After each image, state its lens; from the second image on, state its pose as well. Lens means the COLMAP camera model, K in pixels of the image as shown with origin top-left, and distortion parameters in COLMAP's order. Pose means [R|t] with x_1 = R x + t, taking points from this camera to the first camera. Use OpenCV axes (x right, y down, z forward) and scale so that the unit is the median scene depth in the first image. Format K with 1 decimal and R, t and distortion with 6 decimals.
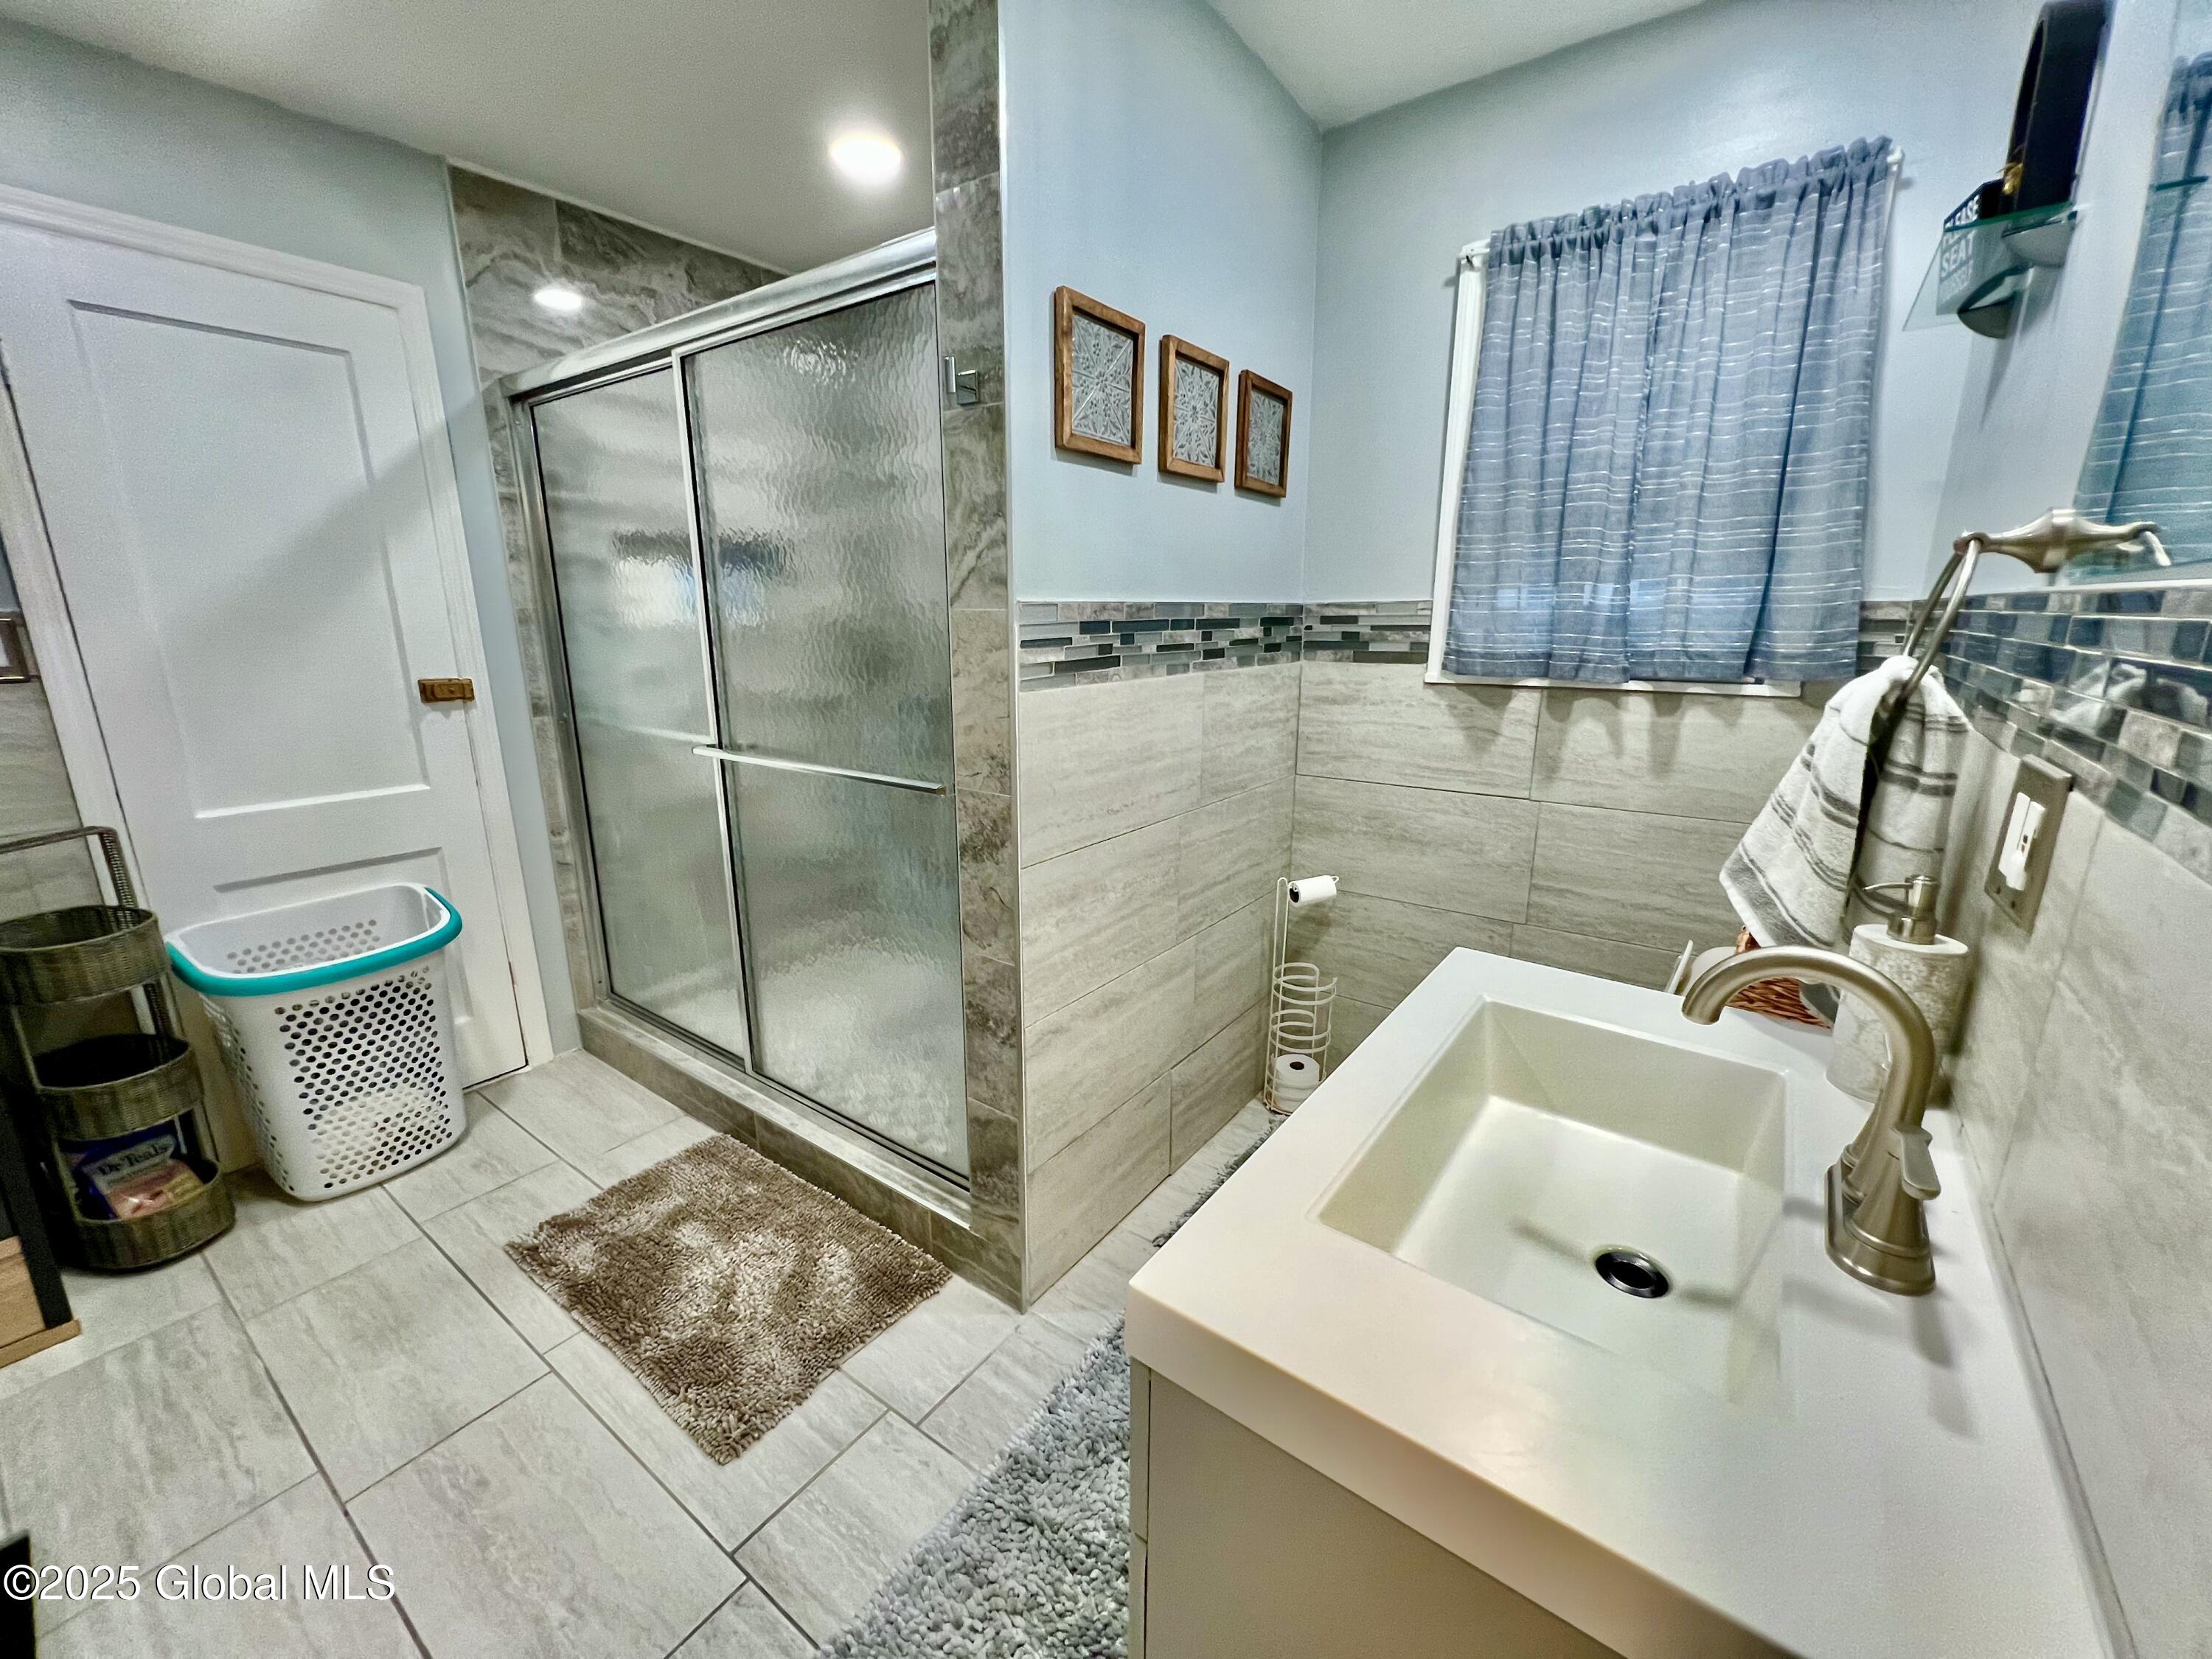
lens RADIAL K [[884.7, 0, 1102.5], [0, 884.7, 833.7], [0, 0, 1]] dist [-0.004401, 0.000700]
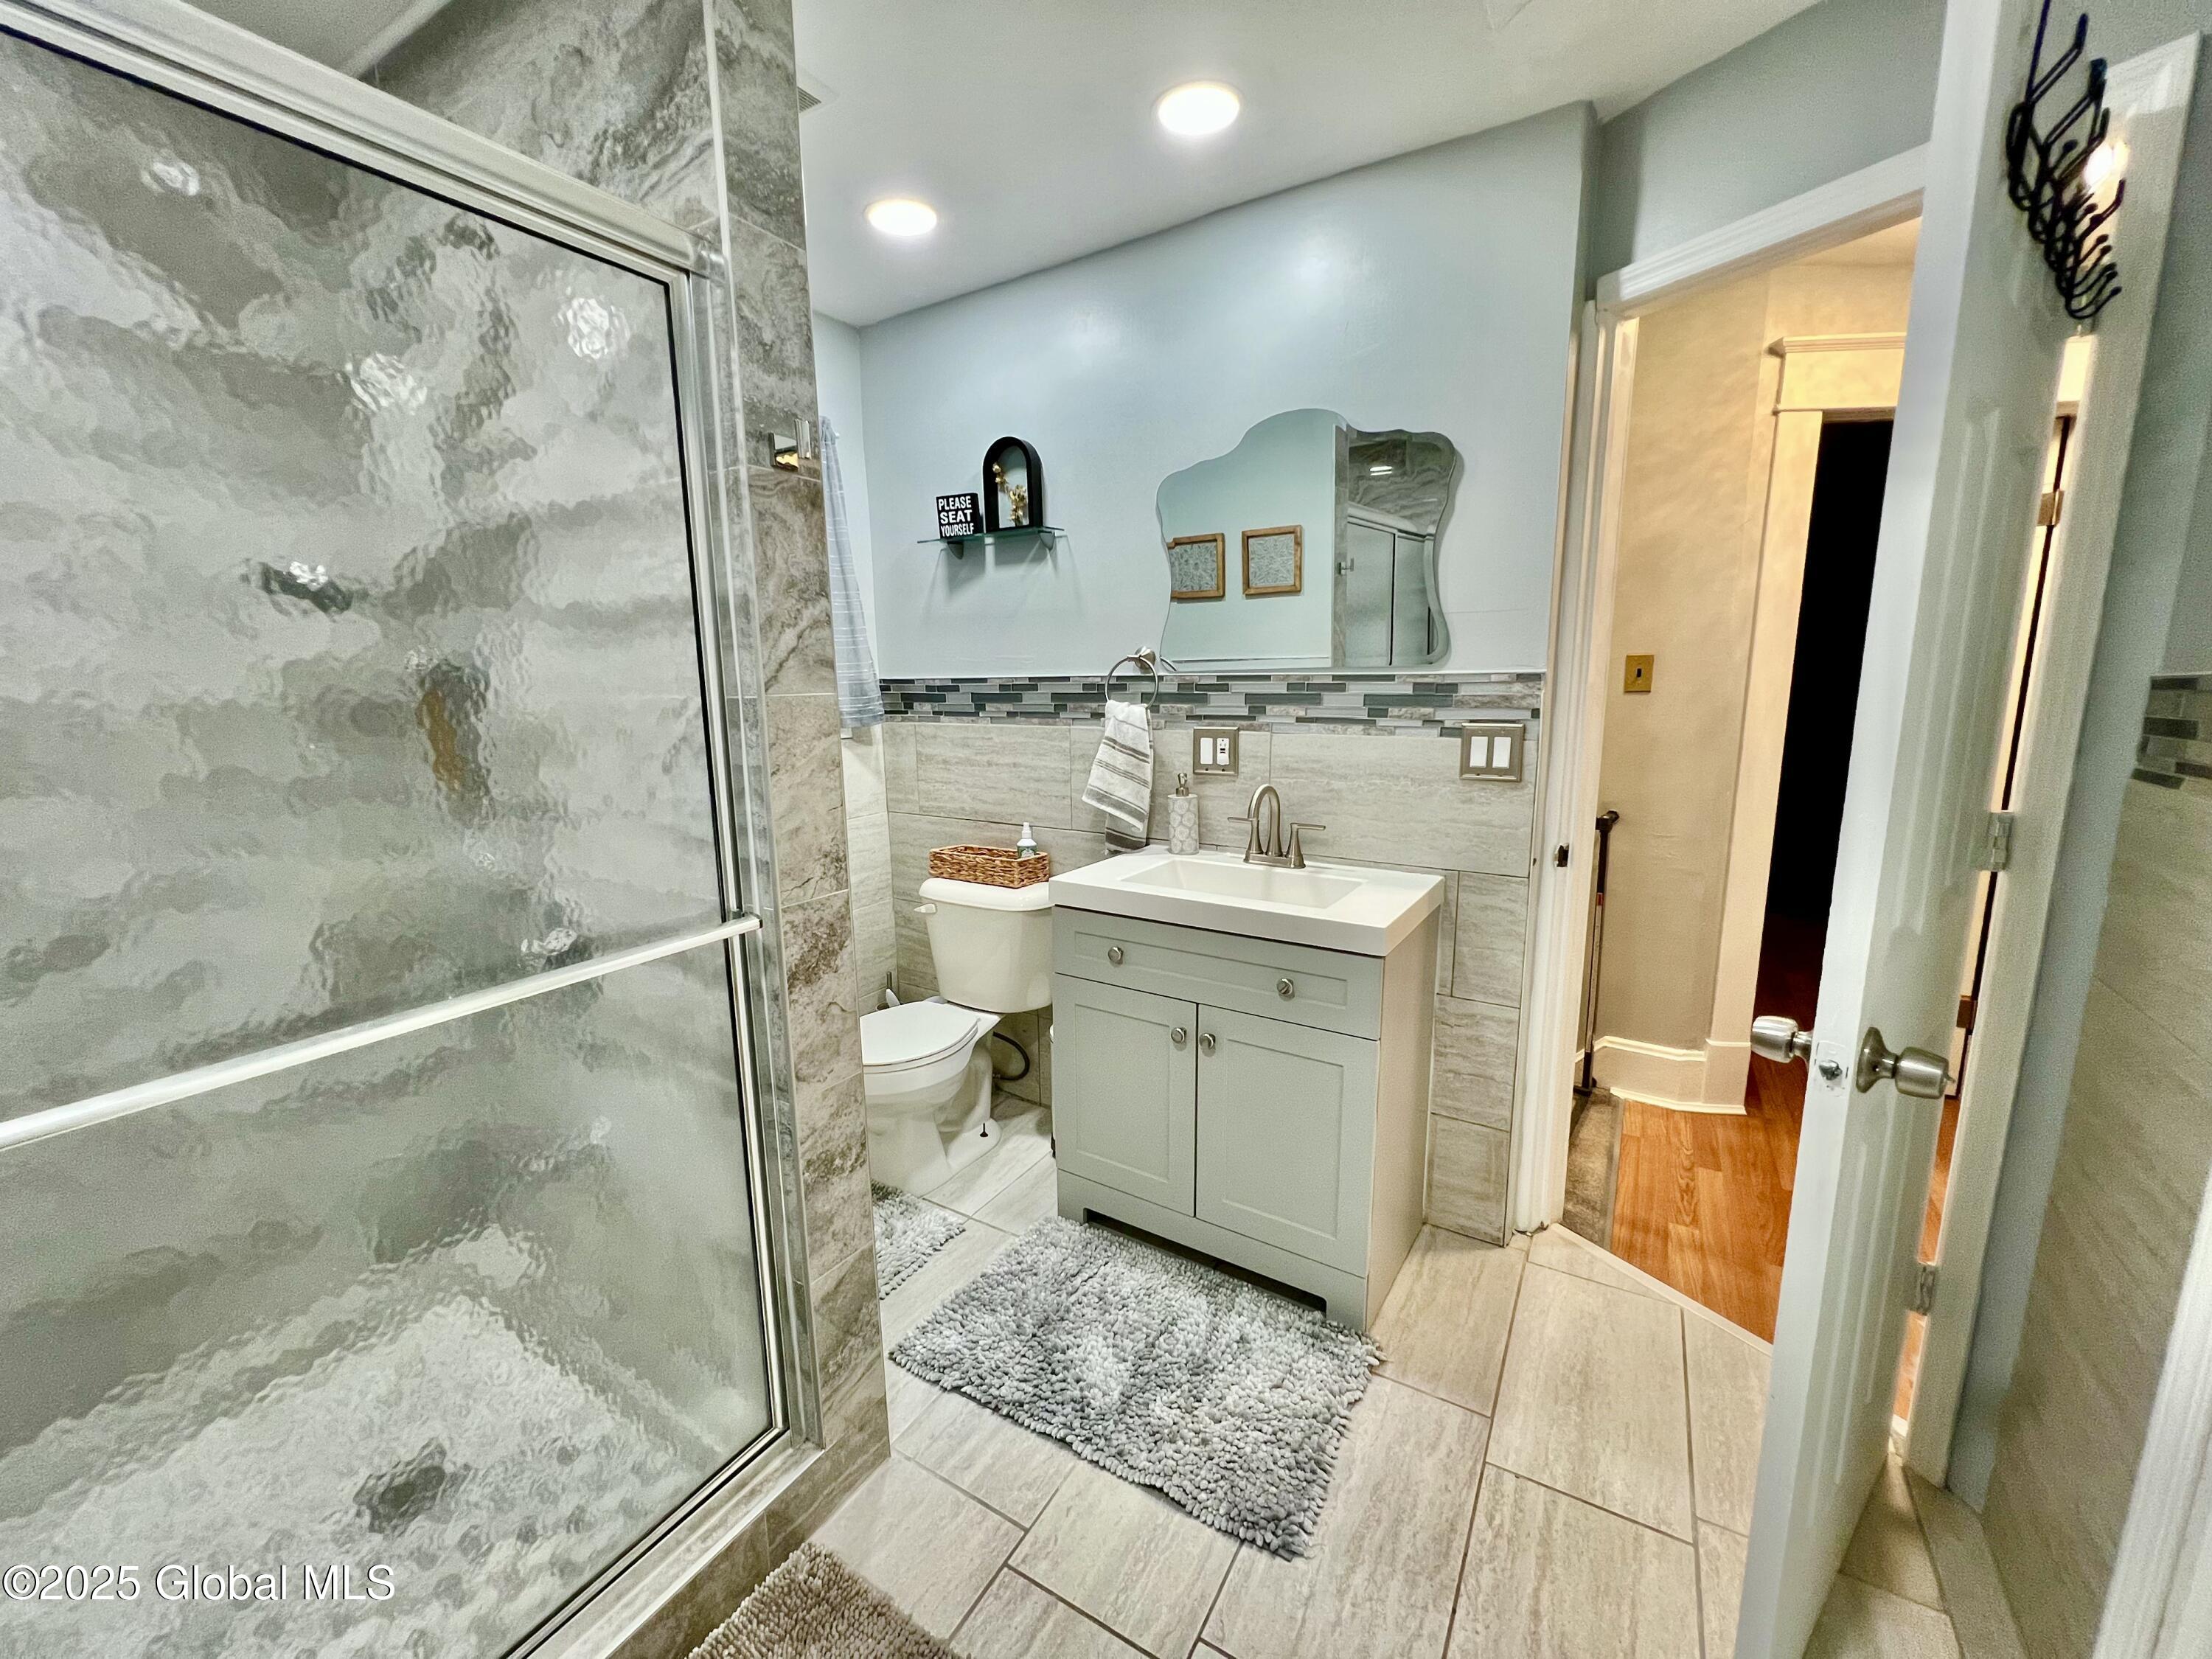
lens RADIAL K [[884.7, 0, 1101.1], [0, 884.7, 824.9], [0, 0, 1]] dist [-0.004401, 0.000700]
pose [[-0.083012, -0.168775, 0.982153, -1.080665], [0.253404, 0.949584, 0.184596, -0.221532], [-0.963792, 0.264206, -0.036059, 0.795193]]
